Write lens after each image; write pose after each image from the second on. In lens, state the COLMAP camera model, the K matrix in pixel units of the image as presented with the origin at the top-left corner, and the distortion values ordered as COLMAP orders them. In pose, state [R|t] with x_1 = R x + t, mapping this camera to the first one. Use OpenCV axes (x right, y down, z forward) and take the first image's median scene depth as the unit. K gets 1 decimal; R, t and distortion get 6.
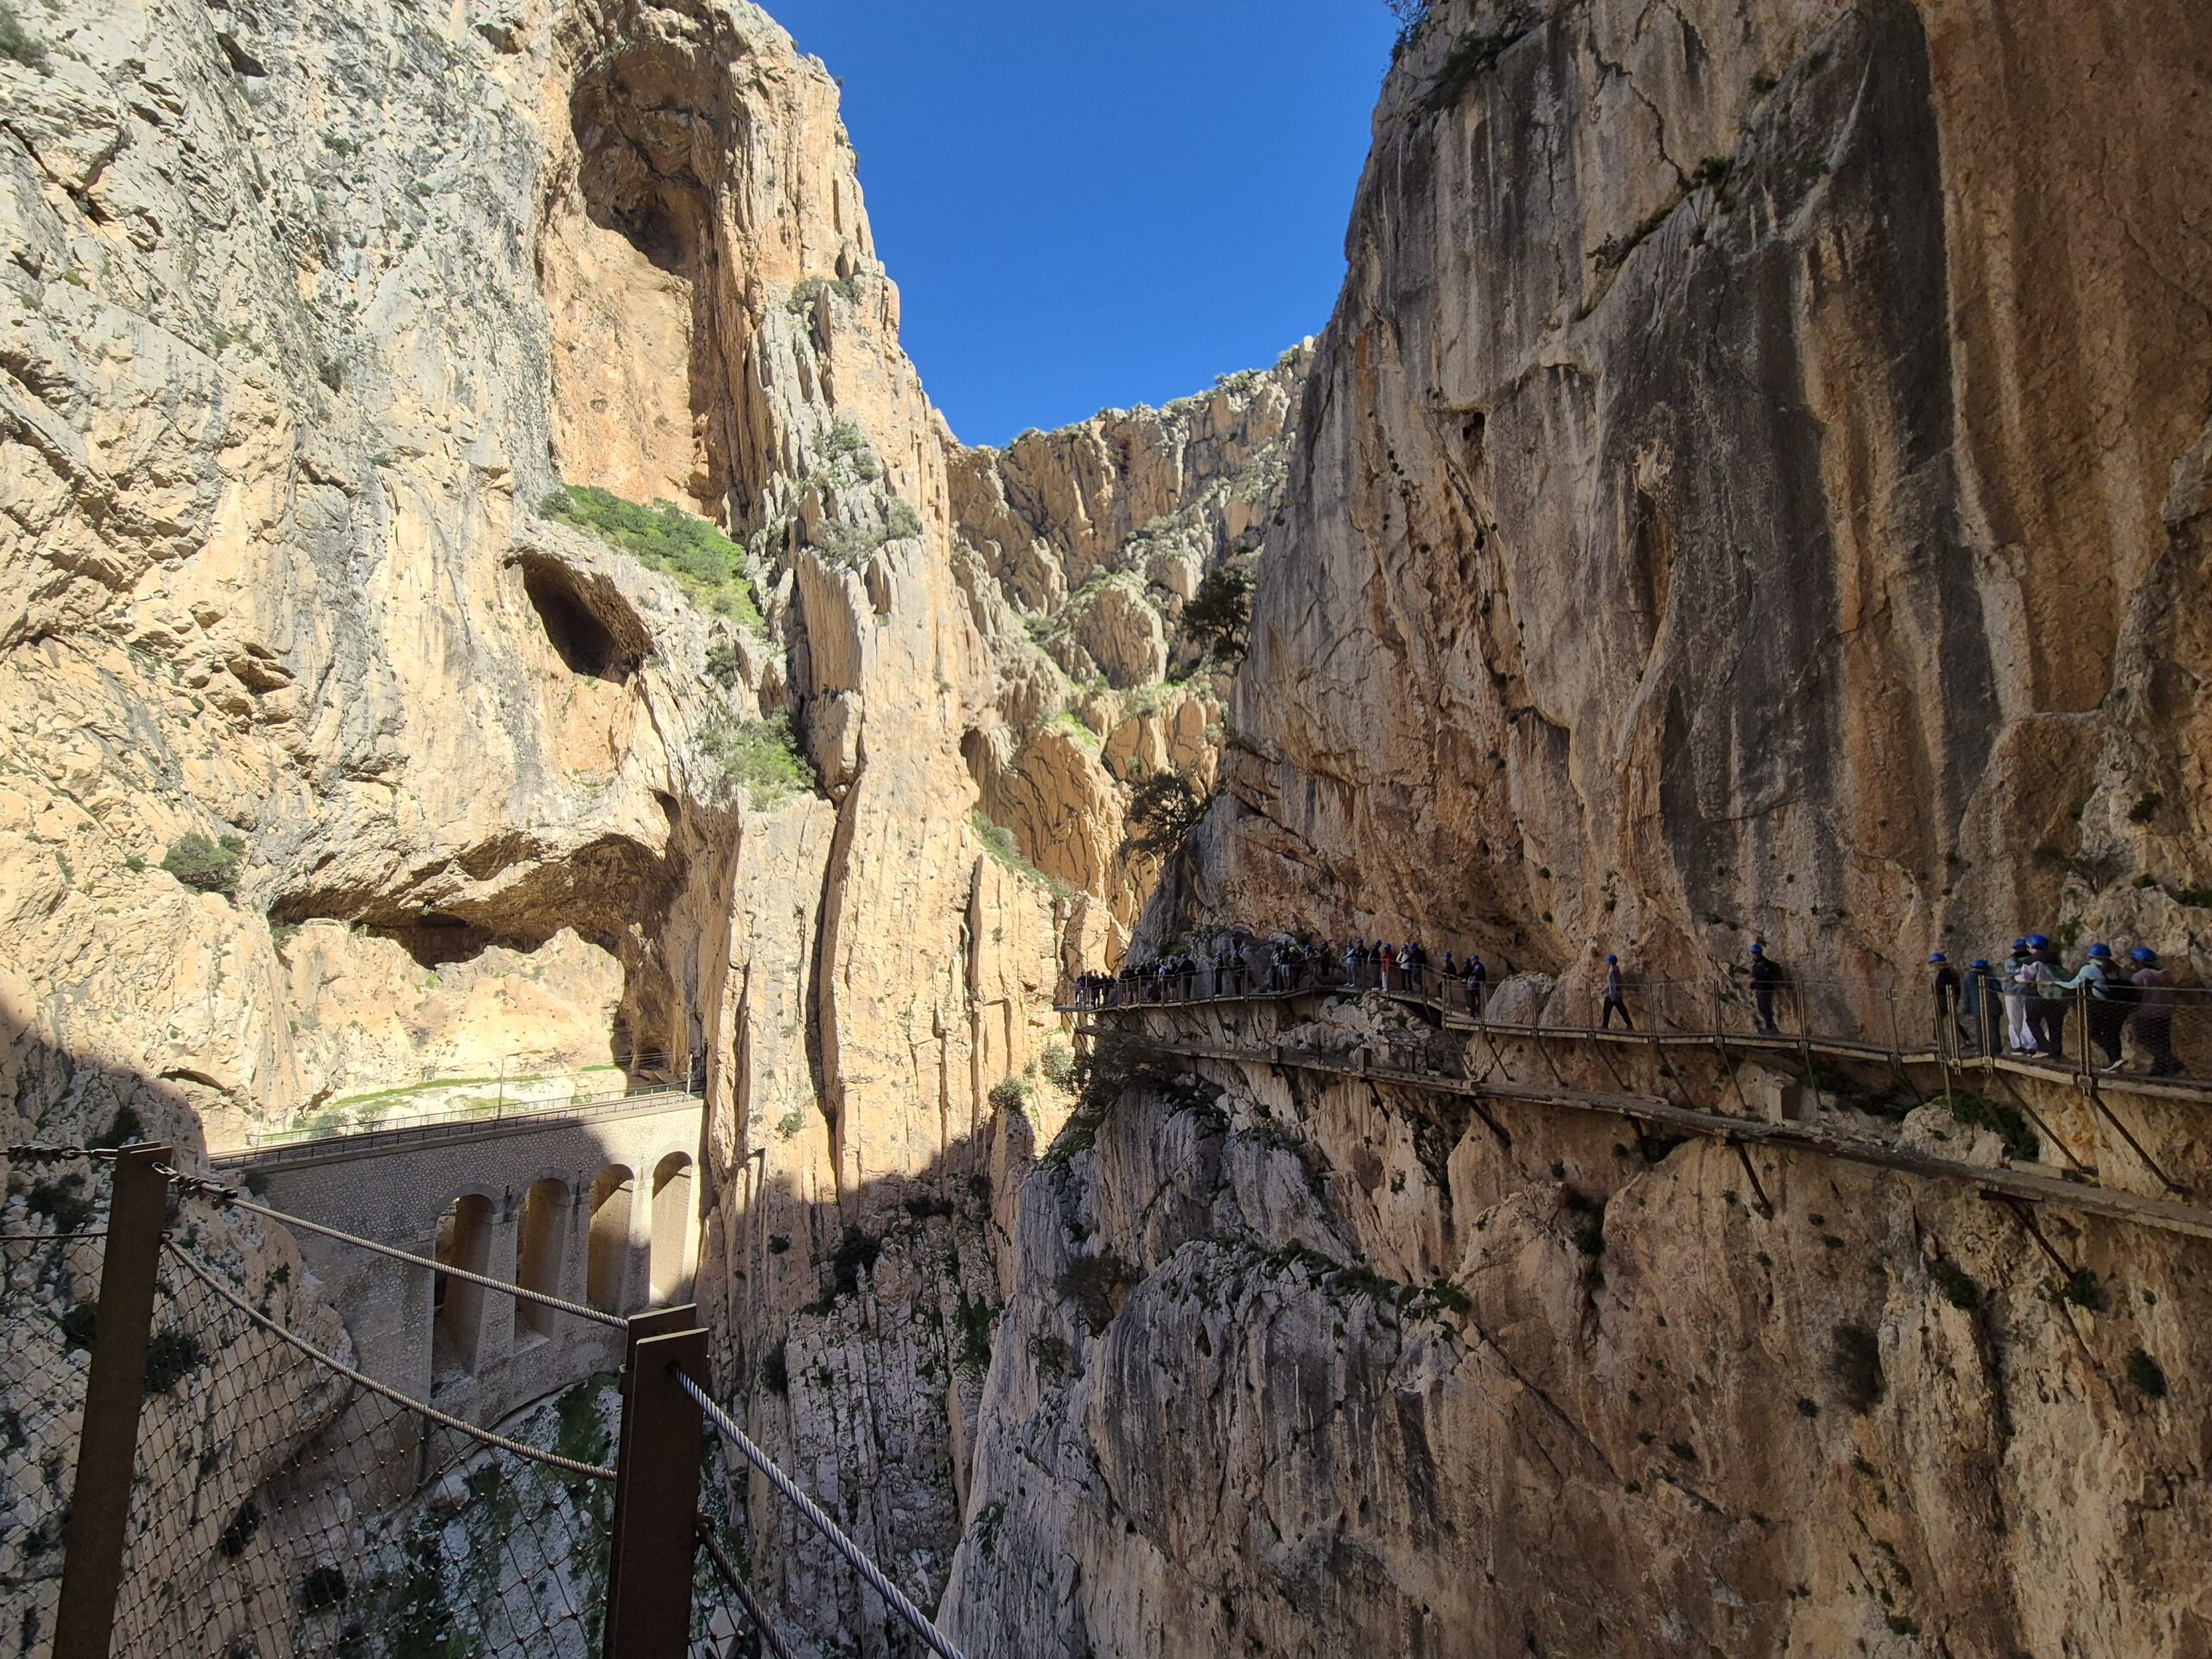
lens RADIAL K [[895.2, 0, 1115.8], [0, 895.2, 834.1], [0, 0, 1]] dist [0.000452, 0.000089]
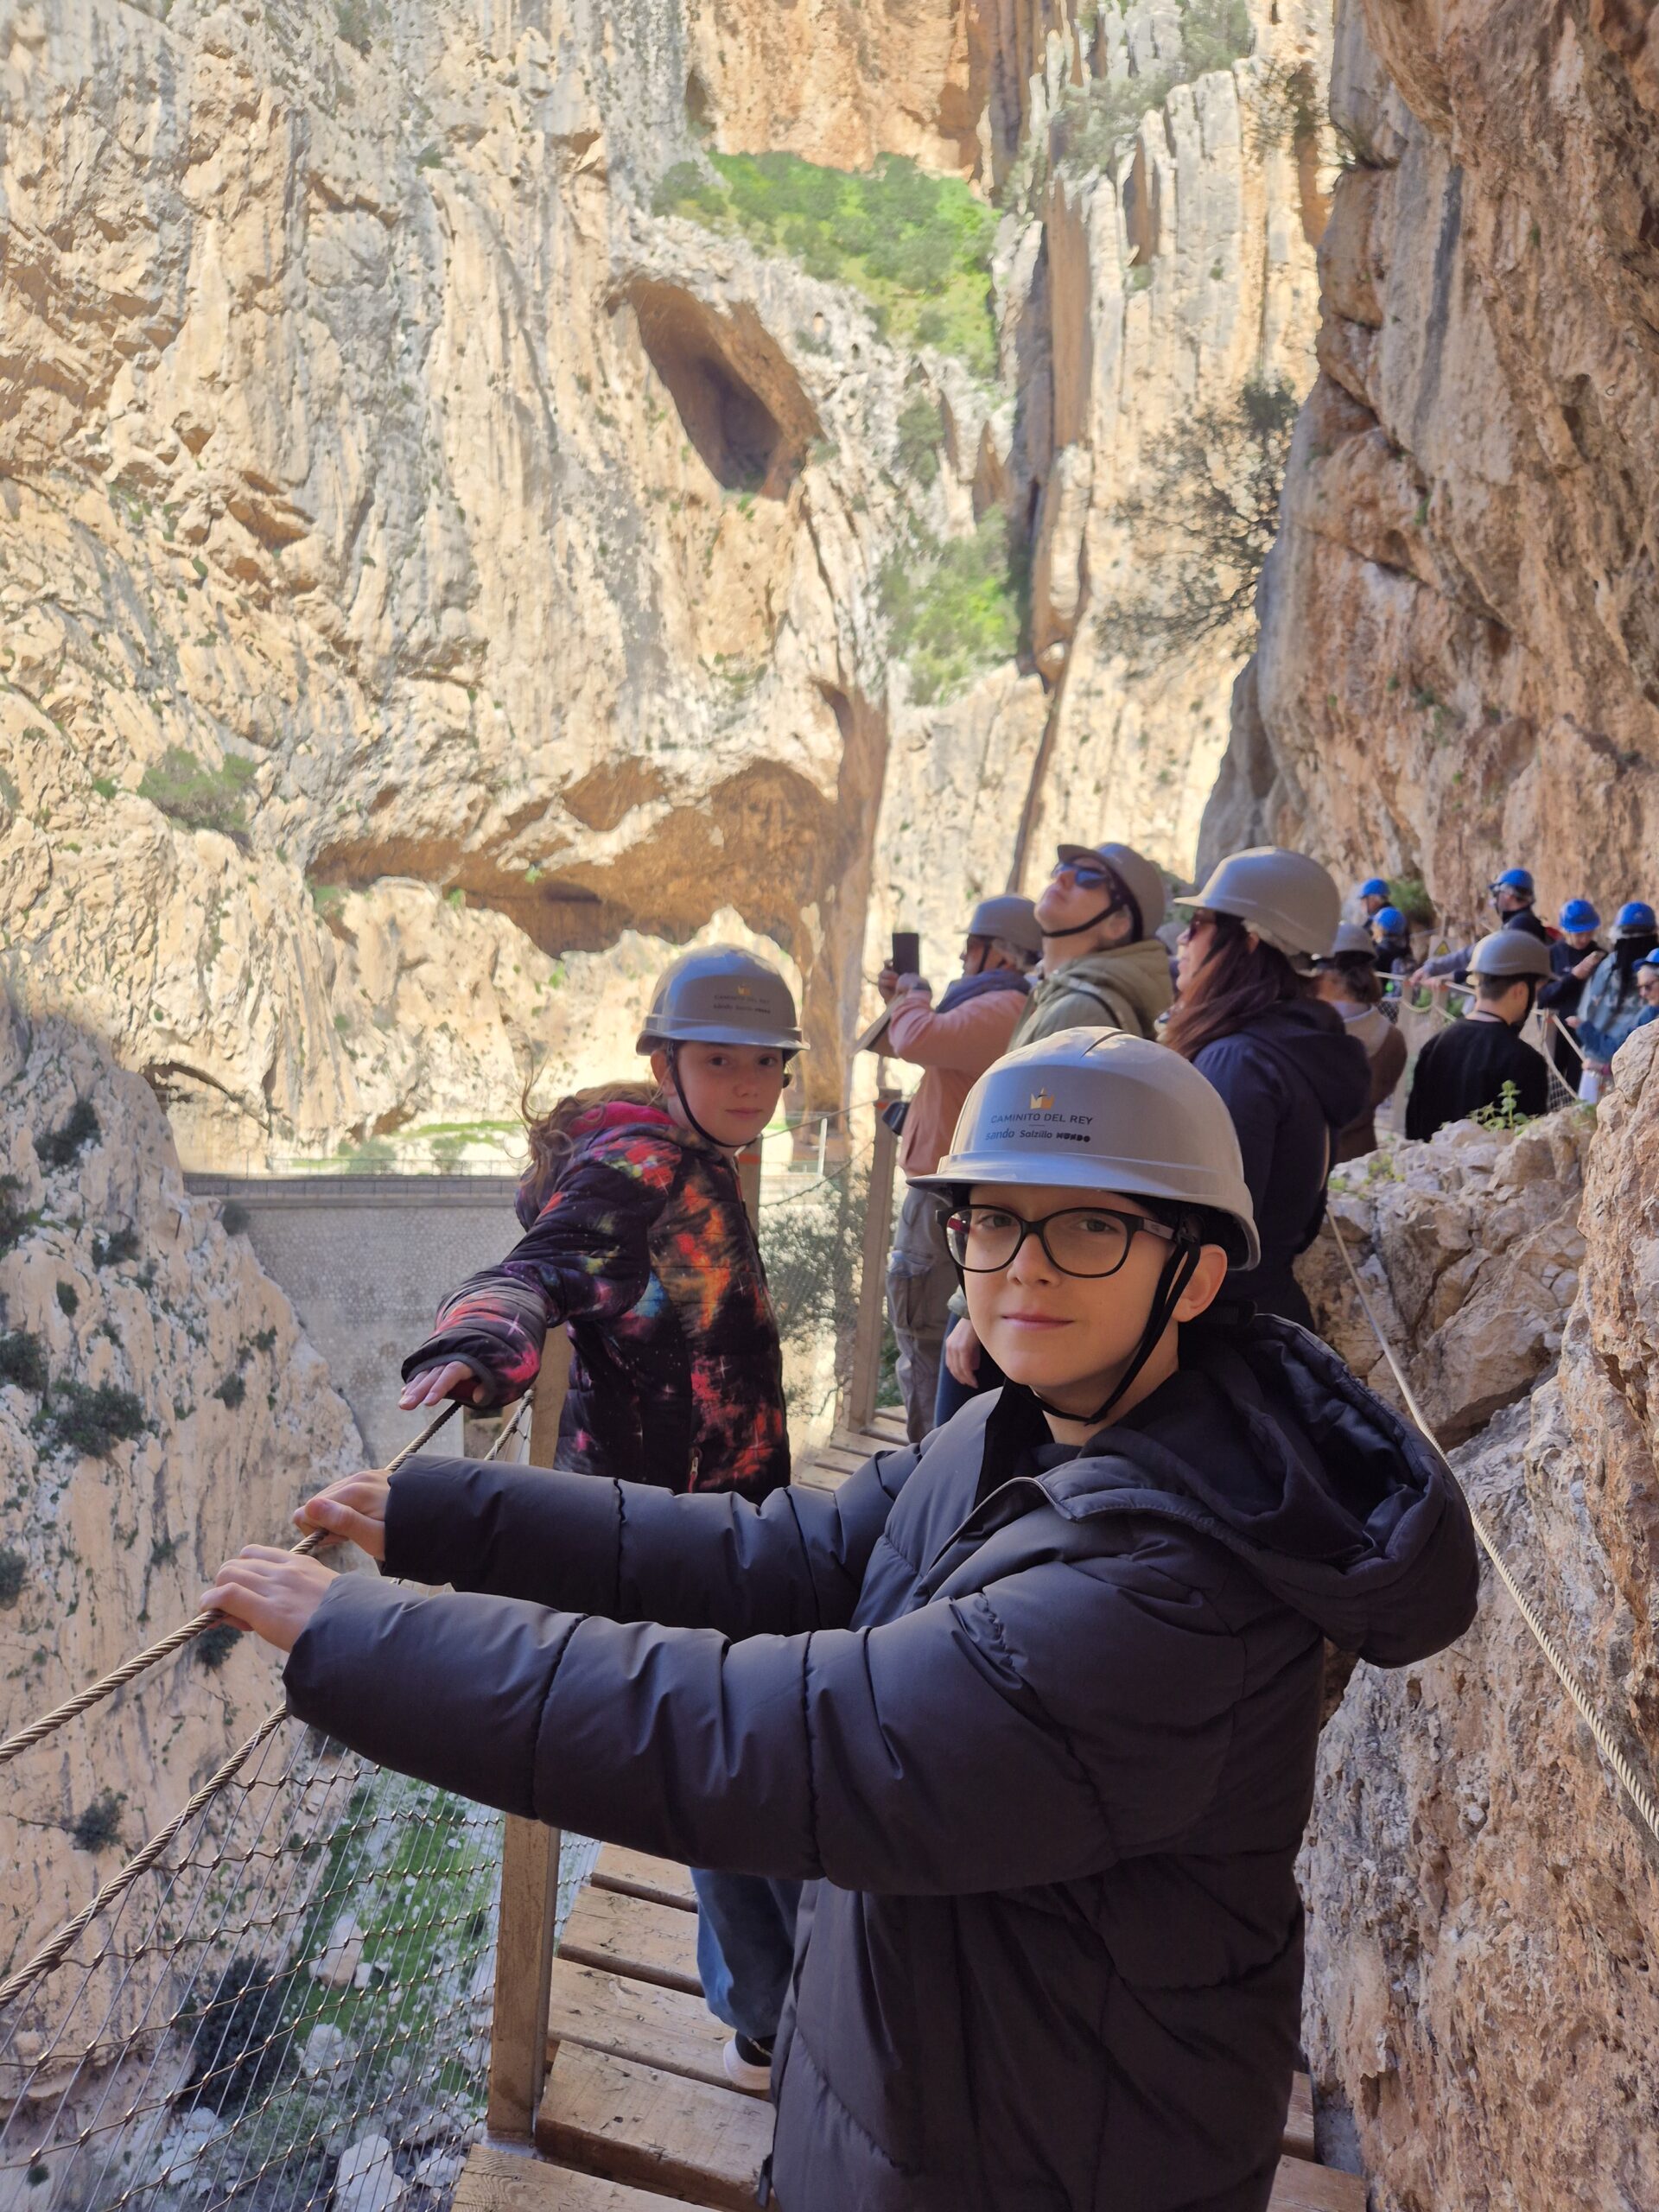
lens RADIAL K [[1510.2, 0, 828.7], [0, 1510.2, 1102.8], [0, 0, 1]] dist [0.037415, -0.027449]
pose [[0.825998, 0.108993, -0.553035, 0.098065], [0.007044, 0.979055, 0.203475, 0.025241], [0.563629, -0.171966, 0.807929, 0.178385]]
